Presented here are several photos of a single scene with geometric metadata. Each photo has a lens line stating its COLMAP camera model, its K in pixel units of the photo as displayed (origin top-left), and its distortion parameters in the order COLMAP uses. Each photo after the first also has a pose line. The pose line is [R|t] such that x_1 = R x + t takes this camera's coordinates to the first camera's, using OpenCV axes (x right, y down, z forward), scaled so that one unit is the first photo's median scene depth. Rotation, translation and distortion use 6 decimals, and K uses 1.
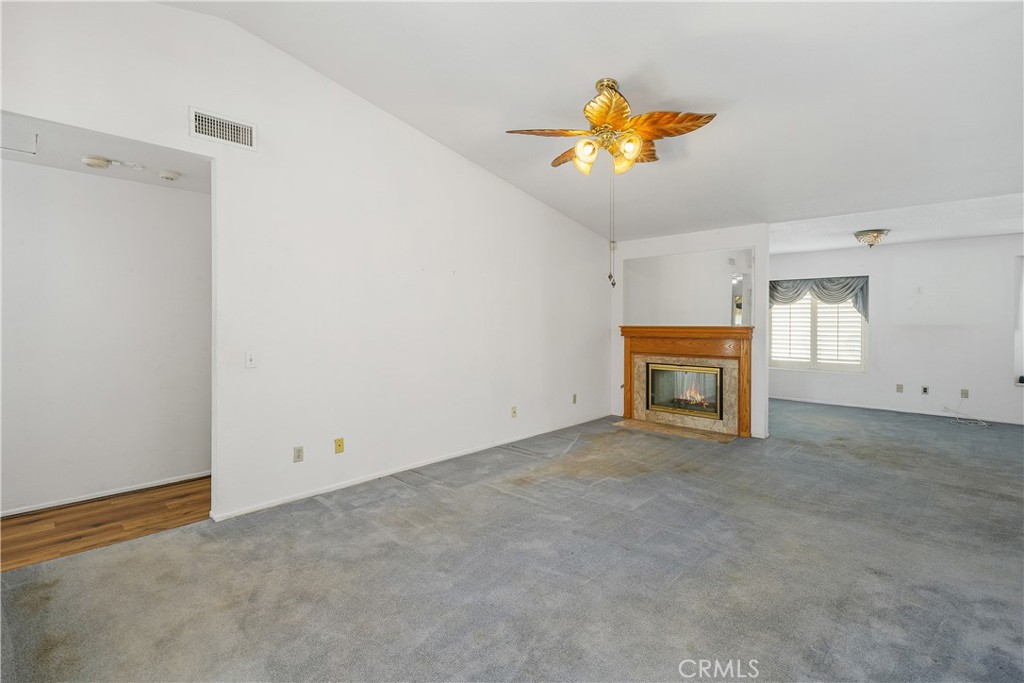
lens RADIAL K [[468.4, 0, 509.2], [0, 468.4, 323.8], [0, 0, 1]] dist [0.001194, -0.000380]
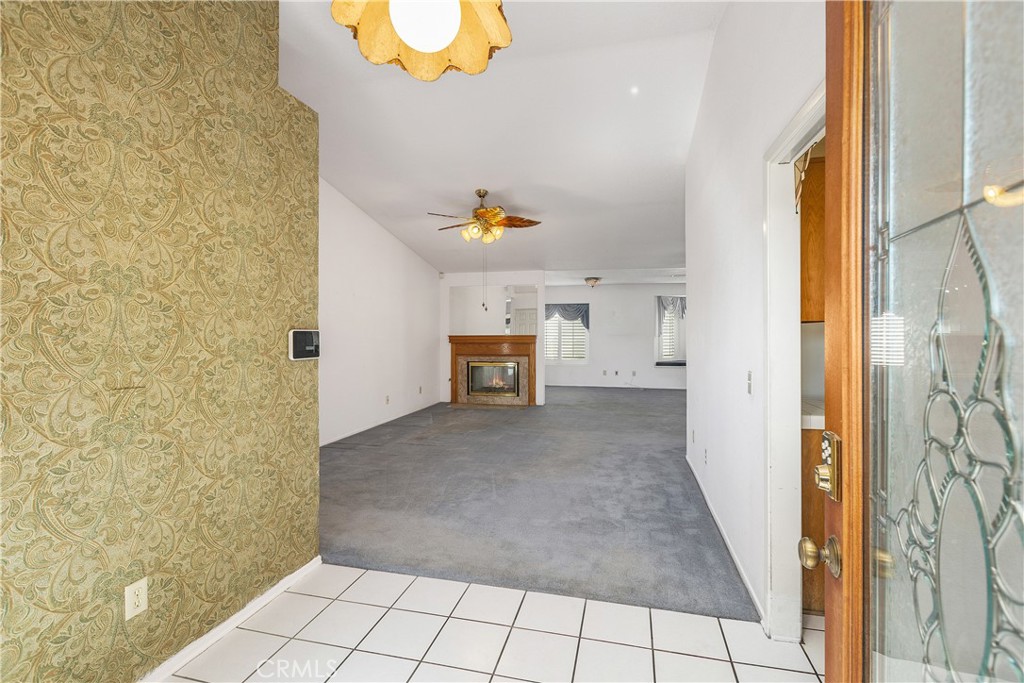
lens RADIAL K [[464.4, 0, 515.1], [0, 464.4, 335.1], [0, 0, 1]] dist [-0.000062, -0.000082]
pose [[0.862369, -0.003665, 0.506267, -0.296594], [0.004420, 0.999990, -0.000289, 0.005115], [-0.506261, 0.002487, 0.862377, -0.277776]]
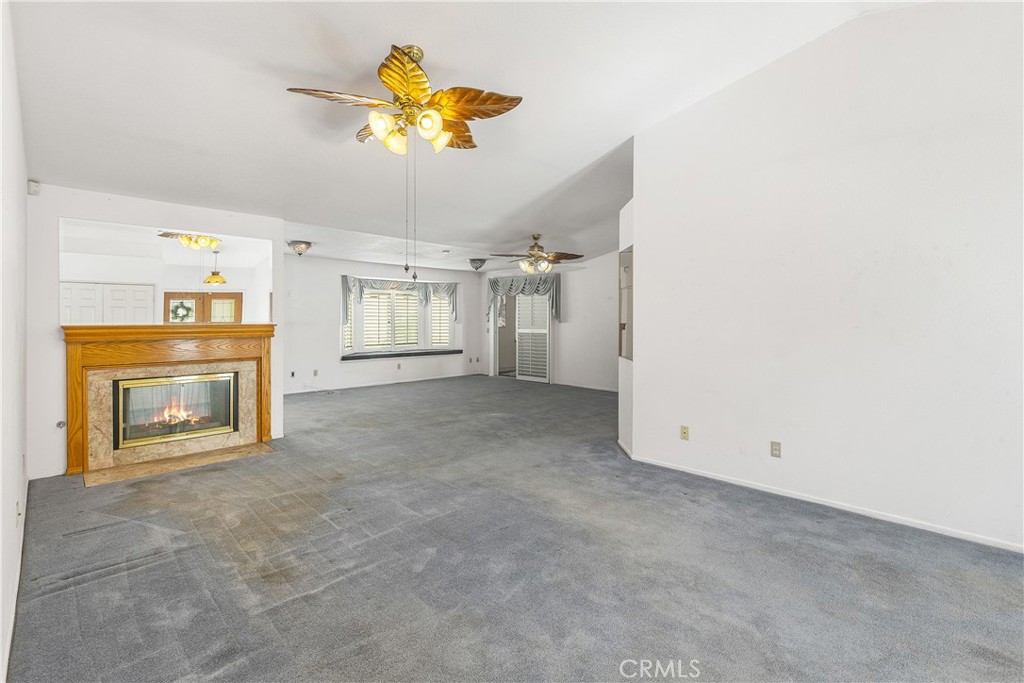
lens RADIAL K [[468.4, 0, 509.2], [0, 468.4, 323.8], [0, 0, 1]] dist [0.001194, -0.000380]
pose [[0.019614, -0.008581, 0.999771, -0.379350], [0.001626, 0.999962, 0.008550, -0.002284], [-0.999806, 0.001458, 0.019628, 0.437773]]
